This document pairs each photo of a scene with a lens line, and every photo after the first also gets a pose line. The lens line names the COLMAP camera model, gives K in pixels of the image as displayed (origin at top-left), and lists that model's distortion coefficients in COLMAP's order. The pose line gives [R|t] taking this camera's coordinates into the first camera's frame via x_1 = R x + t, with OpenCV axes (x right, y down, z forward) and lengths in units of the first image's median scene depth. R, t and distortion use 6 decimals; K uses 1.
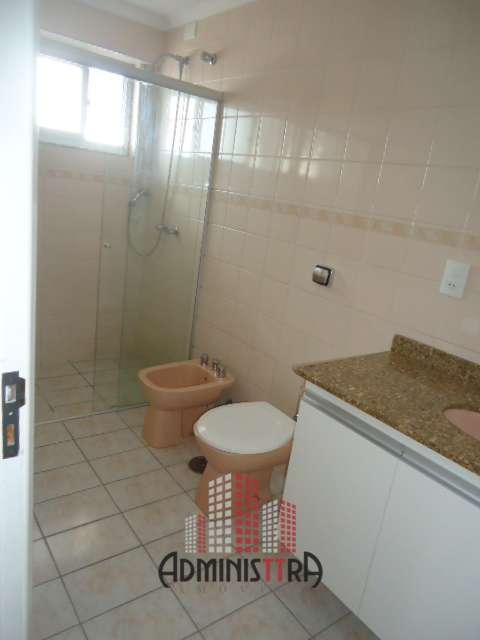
lens RADIAL K [[475.4, 0, 237.9], [0, 475.4, 317.9], [0, 0, 1]] dist [-0.003908, 0.004144]
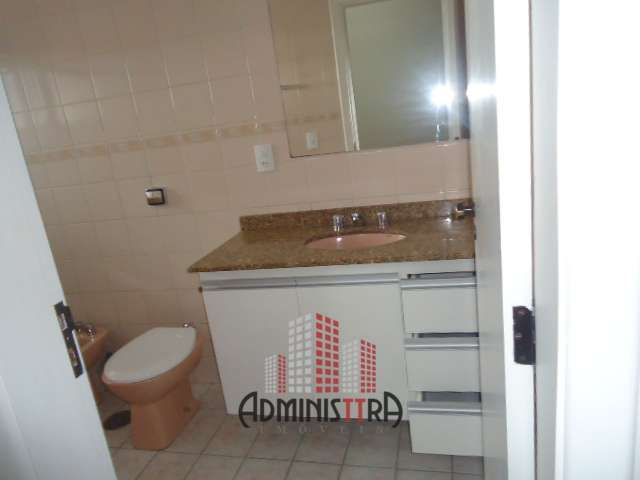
lens RADIAL K [[475.4, 0, 322.6], [0, 475.4, 241.6], [0, 0, 1]] dist [-0.003908, 0.004144]
pose [[0.745528, -0.389671, 0.540689, -0.216698], [0.392249, 0.912423, 0.116726, 0.035948], [-0.538822, 0.125062, 0.833085, -0.143004]]
